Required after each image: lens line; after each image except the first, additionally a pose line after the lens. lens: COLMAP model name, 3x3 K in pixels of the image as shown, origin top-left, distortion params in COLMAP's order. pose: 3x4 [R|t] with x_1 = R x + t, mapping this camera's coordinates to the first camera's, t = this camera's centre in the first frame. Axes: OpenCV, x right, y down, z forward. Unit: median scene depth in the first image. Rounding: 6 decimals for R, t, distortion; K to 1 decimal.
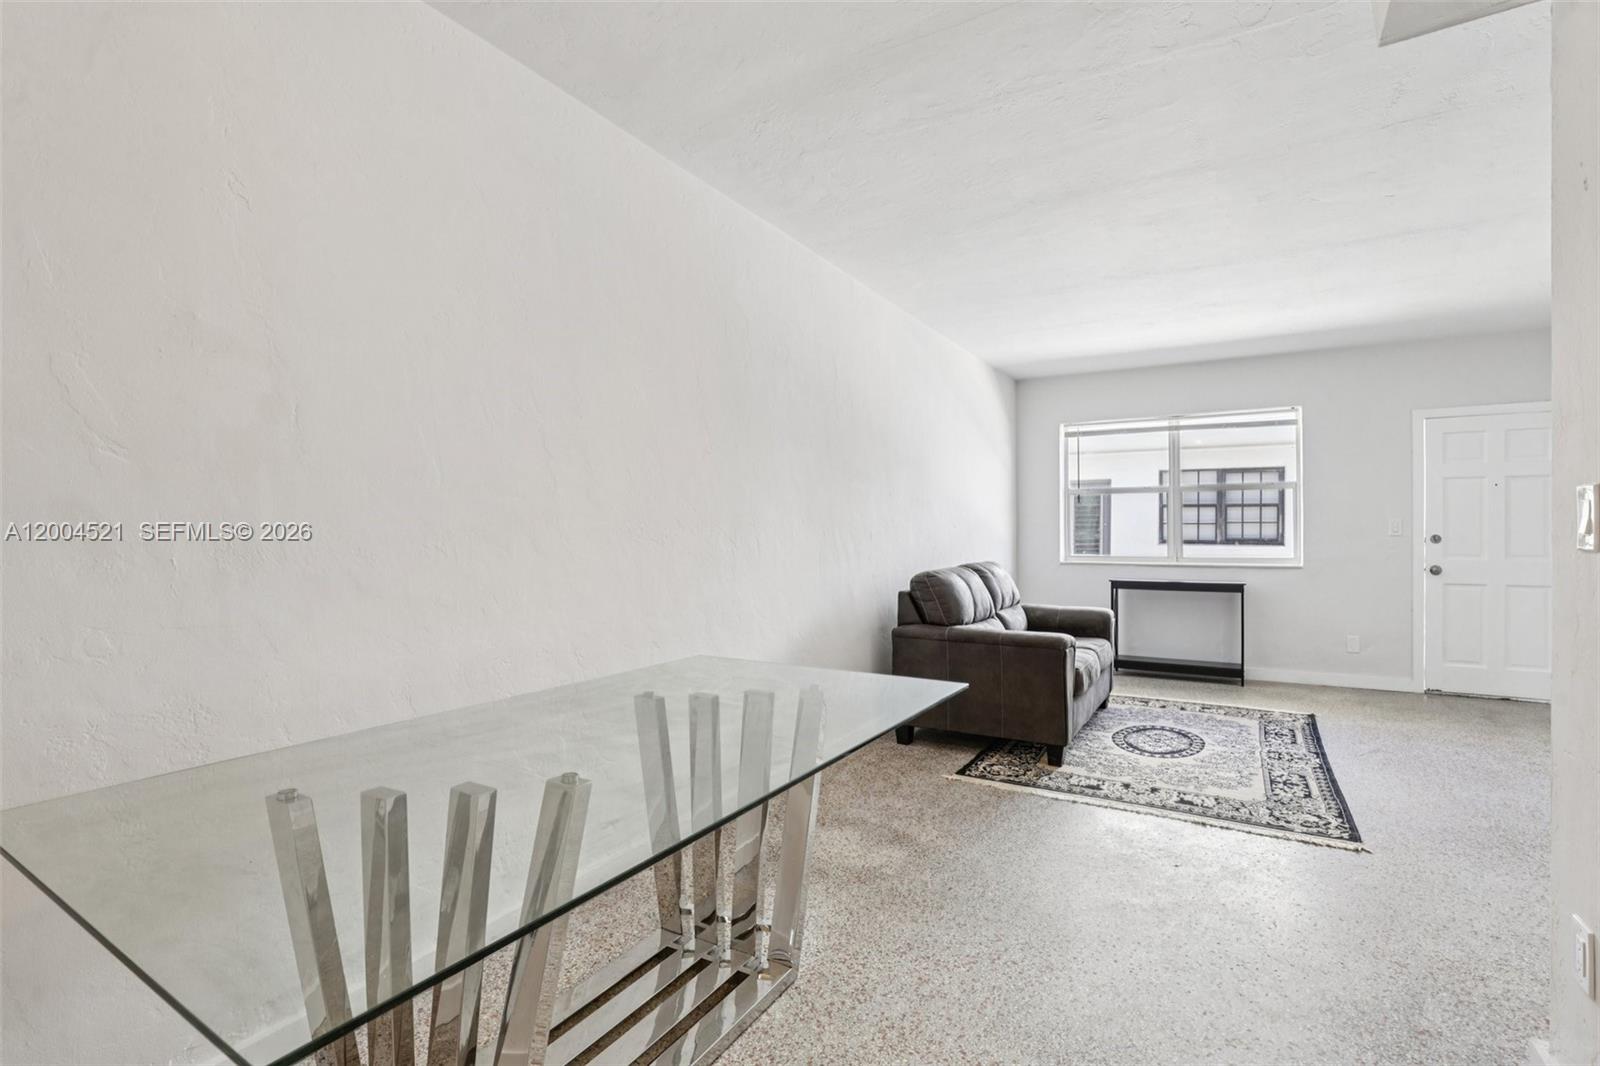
lens RADIAL K [[736.5, 0, 800.0], [0, 736.5, 533.0], [0, 0, 1]] dist [-0.029098, 0.000346]
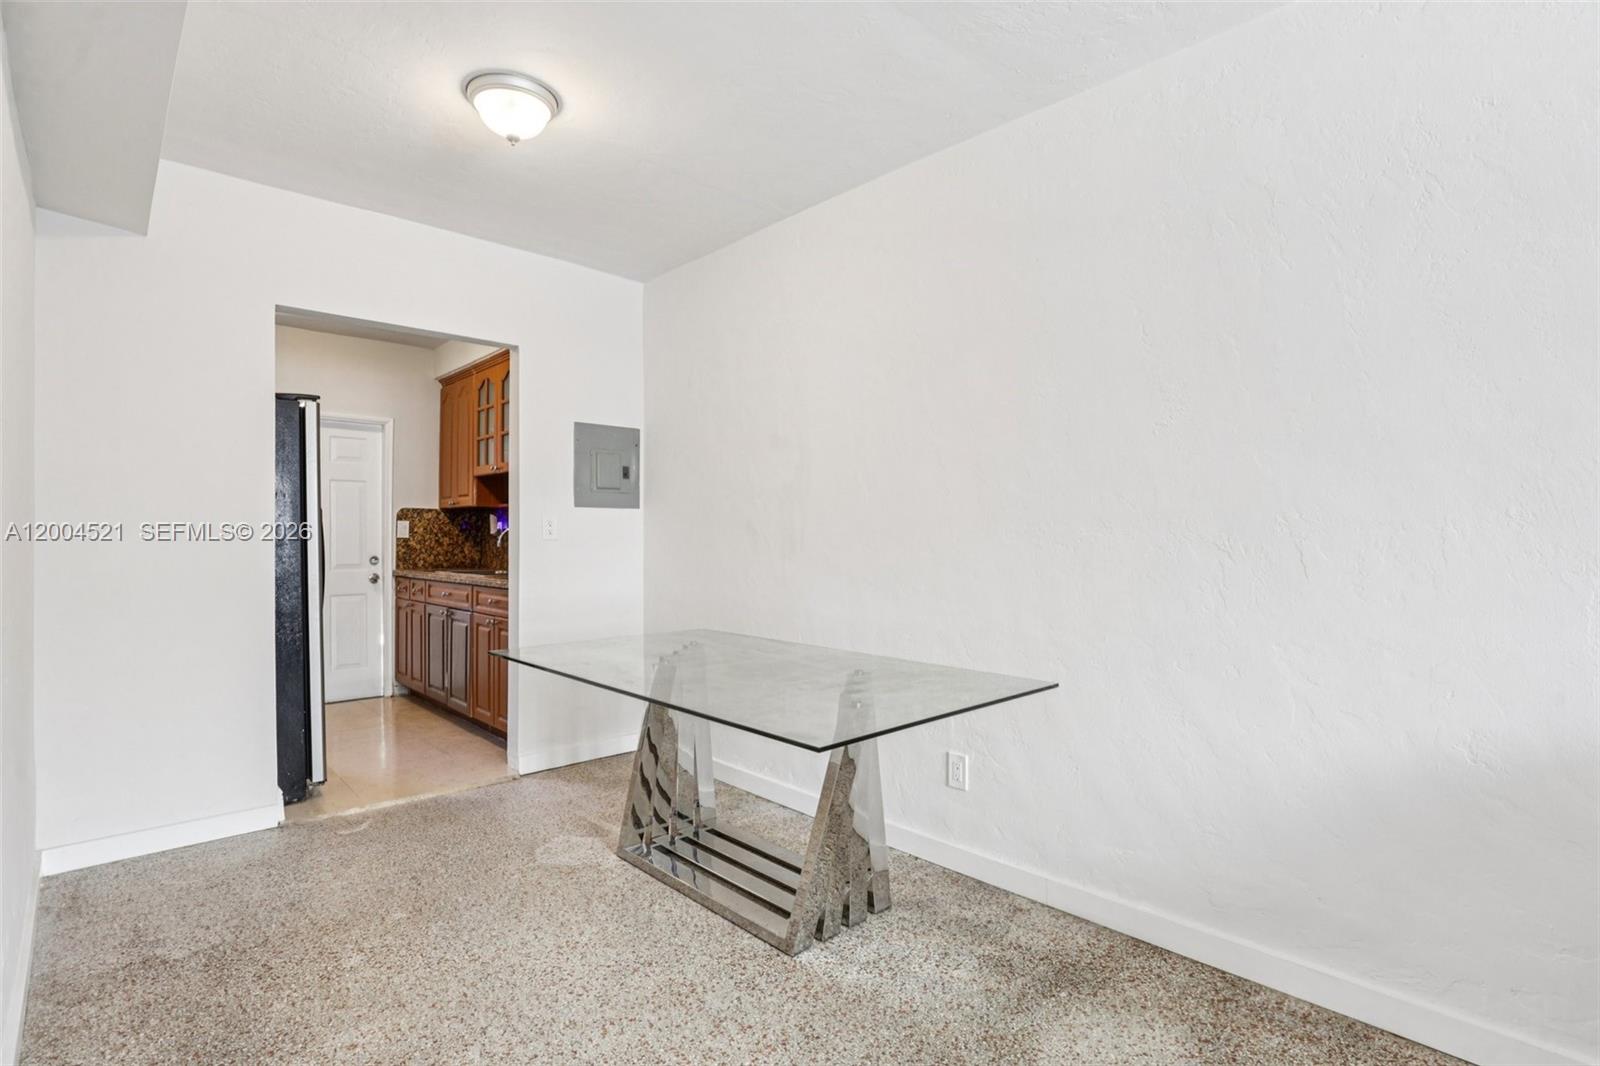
lens RADIAL K [[767.8, 0, 808.0], [0, 767.8, 532.6], [0, 0, 1]] dist [-0.026803, 0.001946]
pose [[-0.263703, 0.000819, -0.964604, 0.498044], [-0.001760, 0.999998, 0.001330, -0.002140], [0.964602, 0.002048, -0.263701, 0.621112]]
